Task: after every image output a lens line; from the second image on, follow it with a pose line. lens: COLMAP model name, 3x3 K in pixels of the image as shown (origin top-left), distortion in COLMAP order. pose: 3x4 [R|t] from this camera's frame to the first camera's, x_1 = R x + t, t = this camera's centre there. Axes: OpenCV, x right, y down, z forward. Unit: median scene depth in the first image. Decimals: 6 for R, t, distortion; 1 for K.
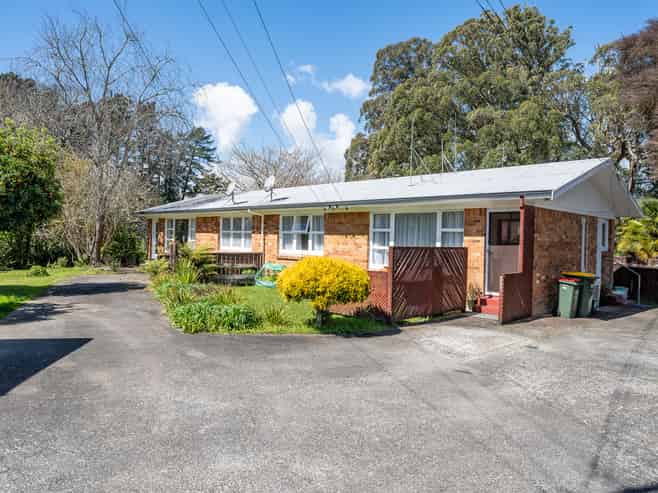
lens RADIAL K [[441.0, 0, 329.0], [0, 441.0, 246.5], [0, 0, 1]] dist [0.040921, 0.000042]
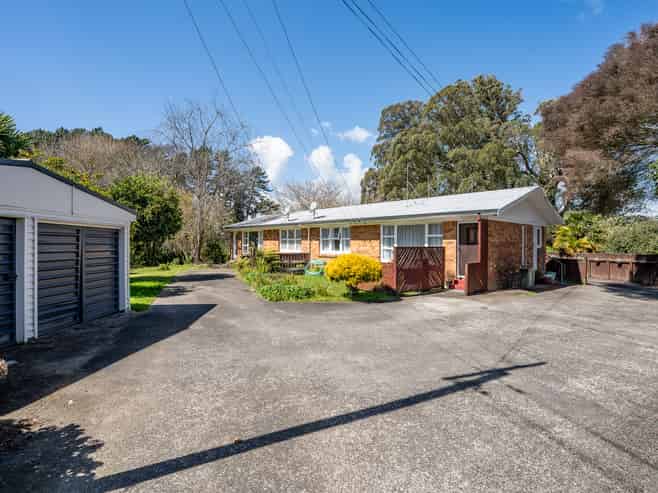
lens RADIAL K [[339.9, 0, 329.0], [0, 339.9, 246.5], [0, 0, 1]] dist [-0.000697, -0.000050]
pose [[0.998528, -0.017106, -0.051464, -0.022648], [0.016660, 0.999820, -0.009082, 0.003889], [0.051610, 0.008211, 0.998634, -0.155424]]
